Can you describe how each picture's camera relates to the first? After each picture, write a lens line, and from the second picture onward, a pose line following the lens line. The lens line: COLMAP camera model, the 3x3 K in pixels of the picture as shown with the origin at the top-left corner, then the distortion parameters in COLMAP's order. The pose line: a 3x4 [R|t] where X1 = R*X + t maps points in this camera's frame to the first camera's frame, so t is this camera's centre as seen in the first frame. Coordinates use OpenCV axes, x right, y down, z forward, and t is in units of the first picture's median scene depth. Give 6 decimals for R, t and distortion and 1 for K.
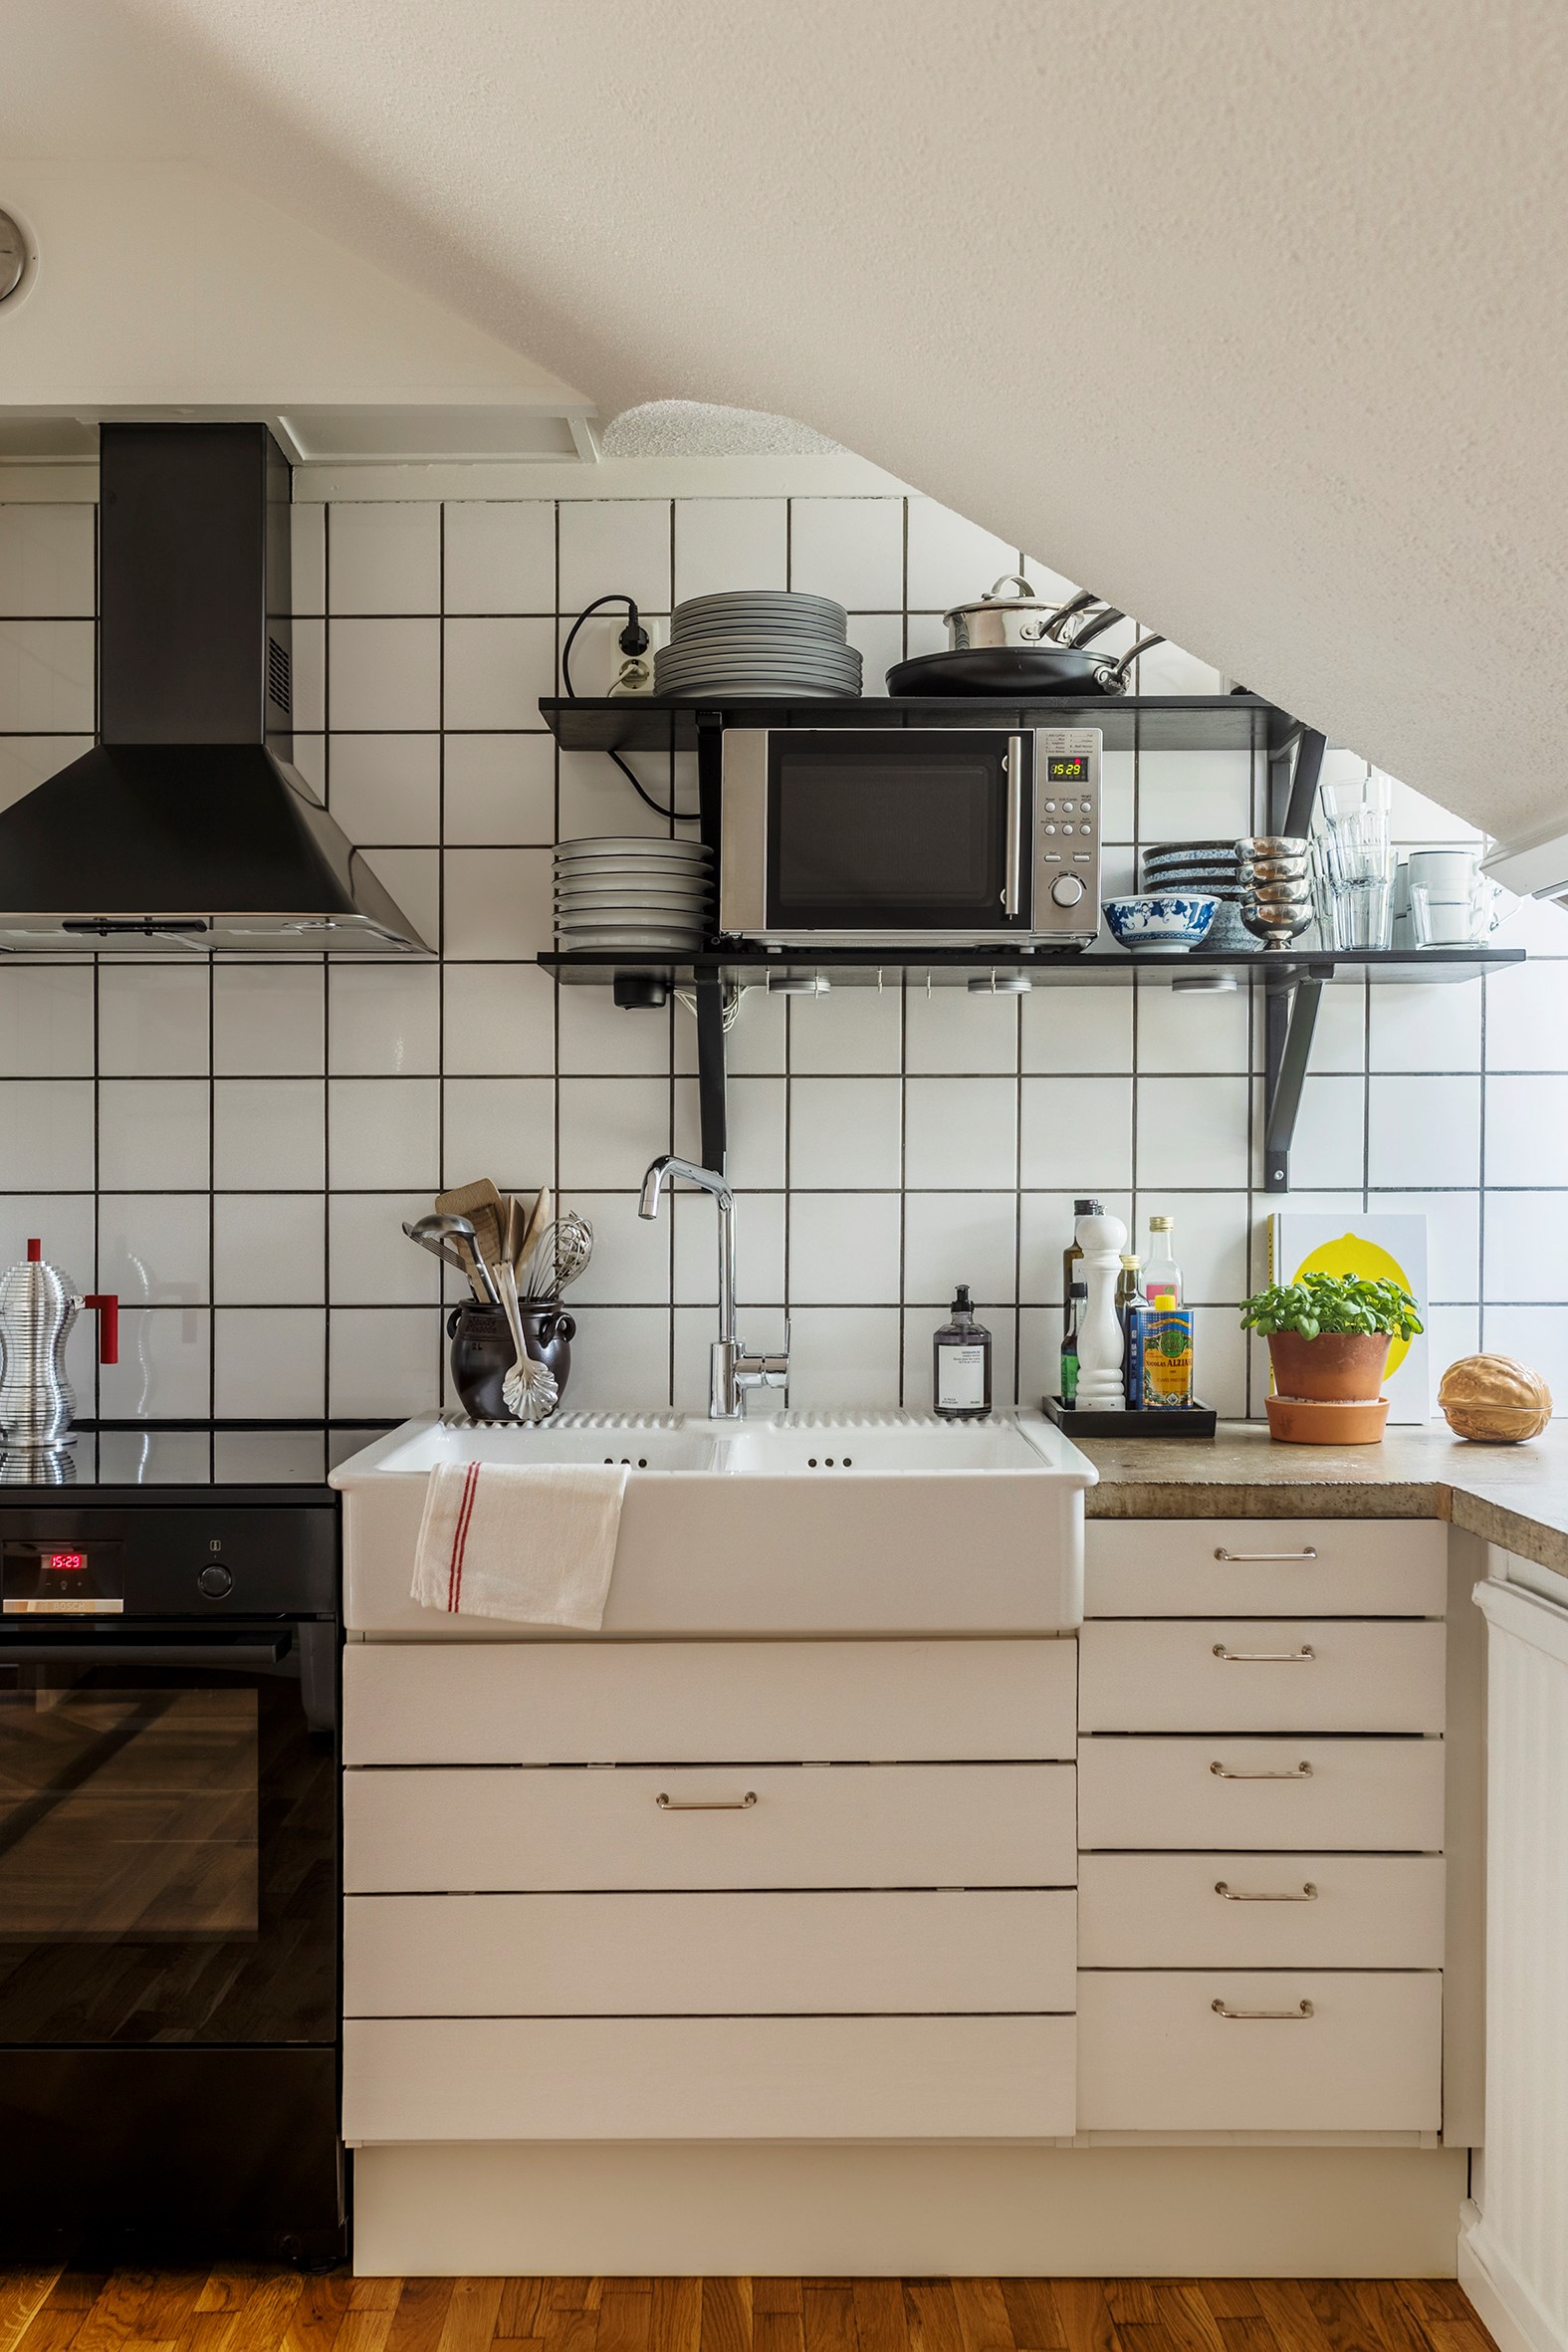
lens RADIAL K [[2269.4, 0, 806.1], [0, 2269.4, 1321.1], [0, 0, 1]] dist [0.002126, 0.000000]
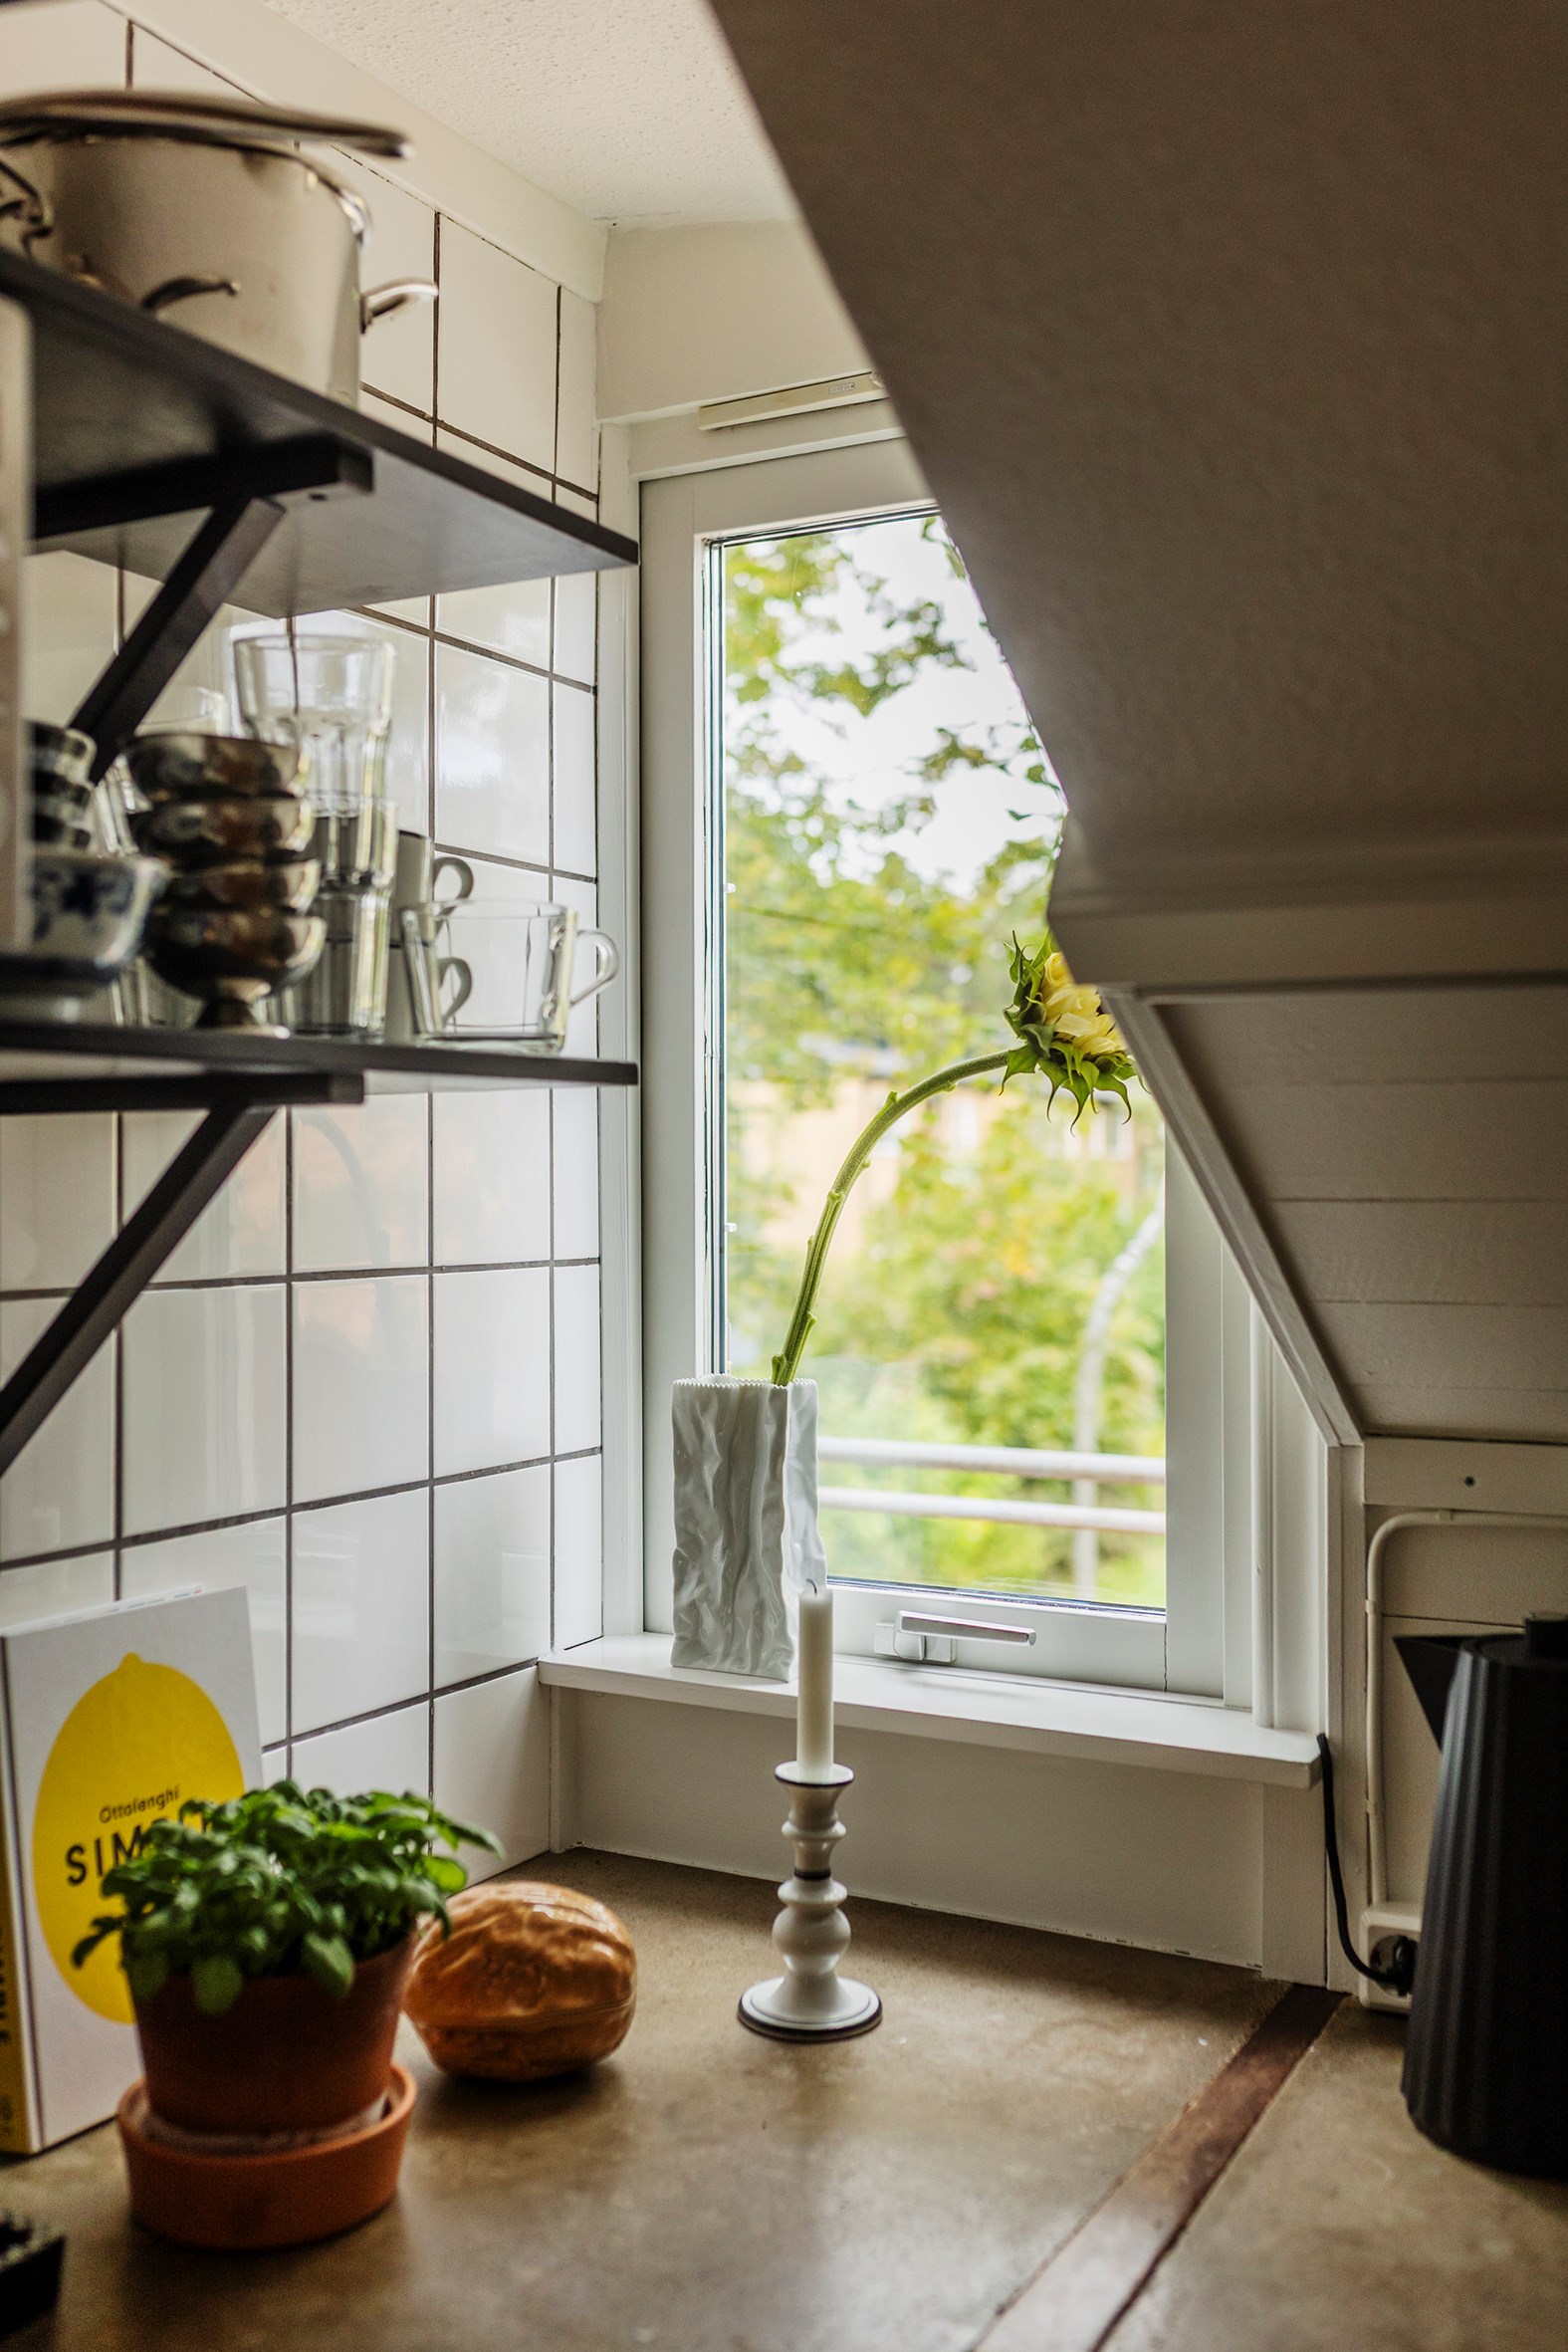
lens RADIAL K [[2269.4, 0, 731.5], [0, 2269.4, 1189.9], [0, 0, 1]] dist [0.002126, 0.000000]
pose [[0.479783, -0.001479, 0.877386, -0.094836], [0.049253, 0.998467, -0.025250, -0.116100], [-0.876004, 0.055329, 0.479120, 0.707084]]
